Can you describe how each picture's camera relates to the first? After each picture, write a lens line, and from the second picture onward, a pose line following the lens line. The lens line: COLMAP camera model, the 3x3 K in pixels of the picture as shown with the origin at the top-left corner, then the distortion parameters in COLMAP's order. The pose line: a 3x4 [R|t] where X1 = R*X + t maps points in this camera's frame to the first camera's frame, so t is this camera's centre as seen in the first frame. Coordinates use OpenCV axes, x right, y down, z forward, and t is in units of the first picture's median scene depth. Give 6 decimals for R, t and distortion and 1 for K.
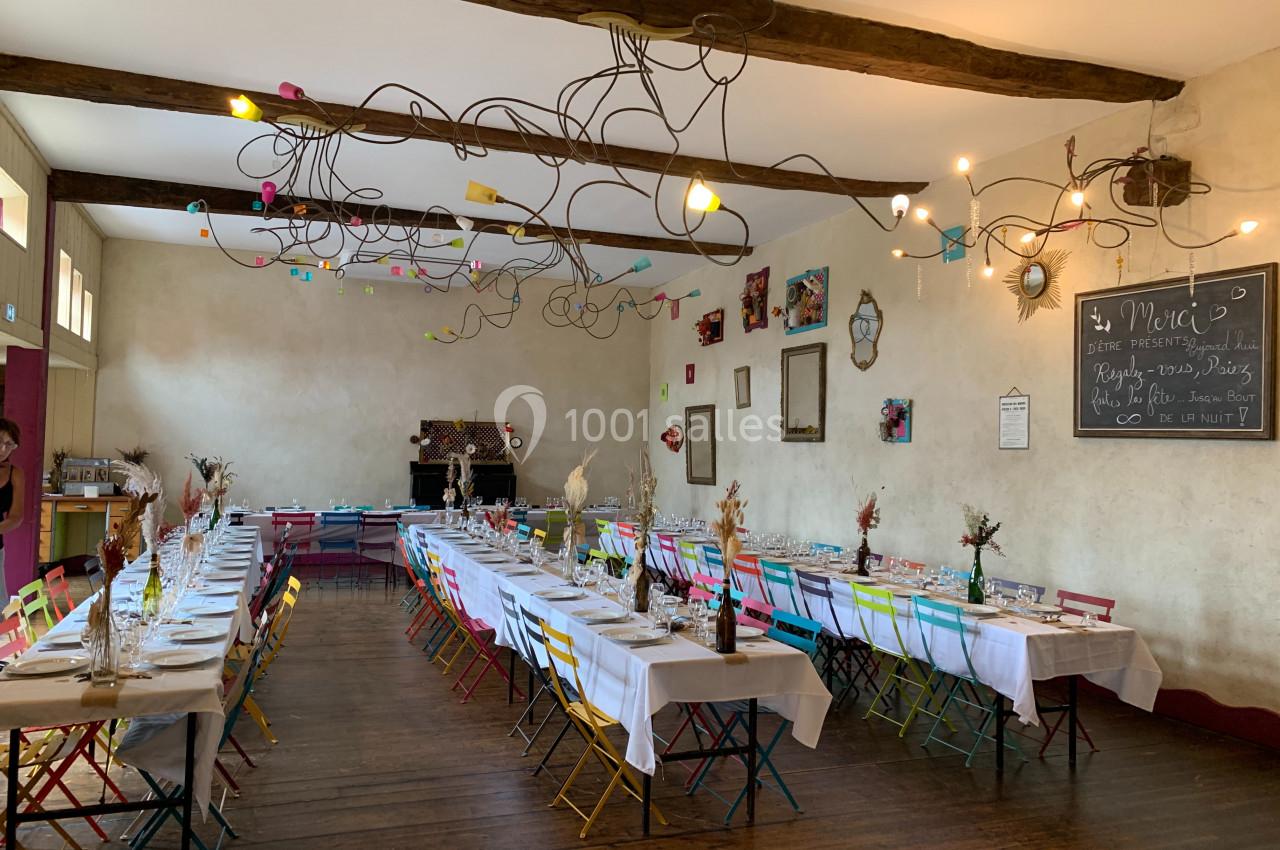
lens RADIAL K [[966.7, 0, 644.7], [0, 966.7, 422.8], [0, 0, 1]] dist [0.043381, -0.001492]
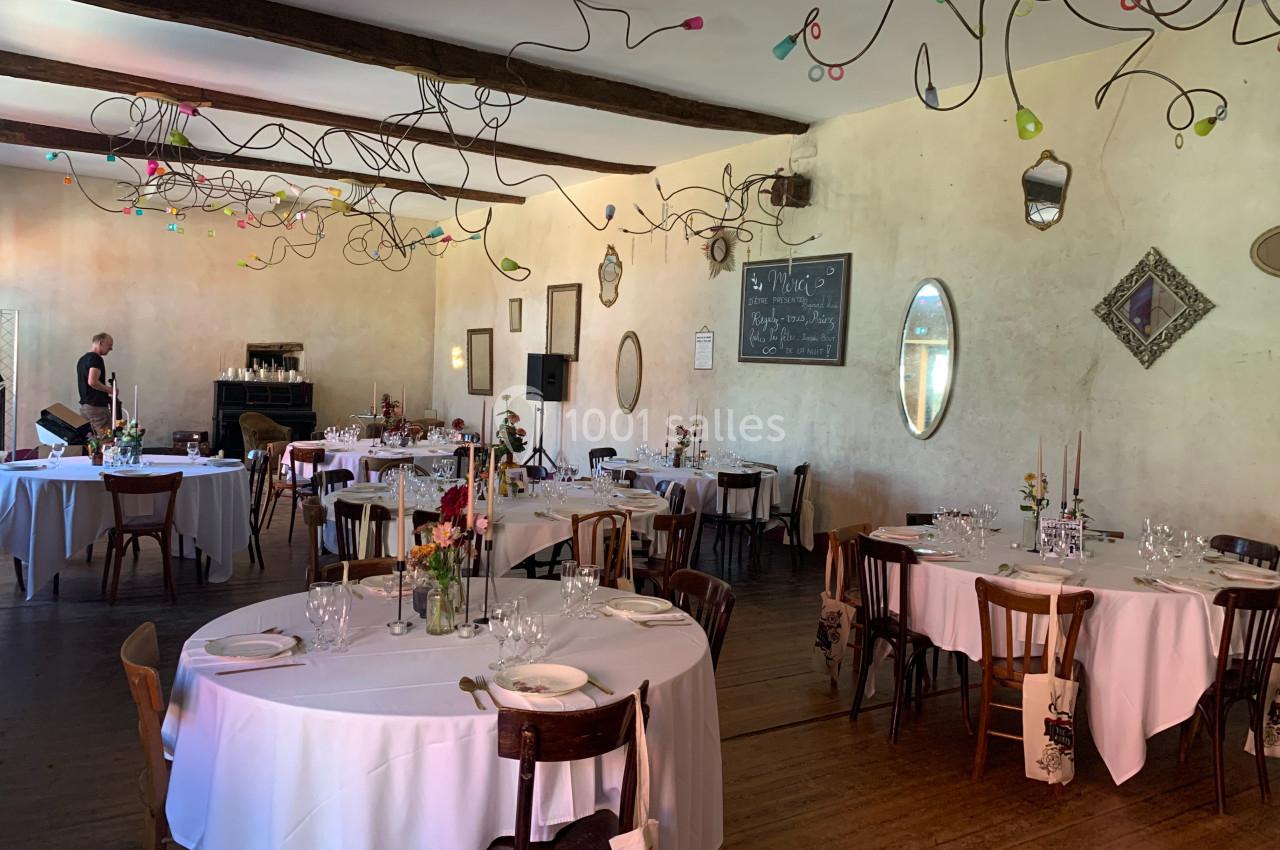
lens RADIAL K [[966.7, 0, 649.8], [0, 966.7, 422.0], [0, 0, 1]] dist [0.043381, -0.001492]
pose [[0.973591, 0.005559, 0.228233, -0.020004], [-0.024728, 0.996390, 0.081216, -0.010733], [-0.226957, -0.084715, 0.970213, -0.401738]]
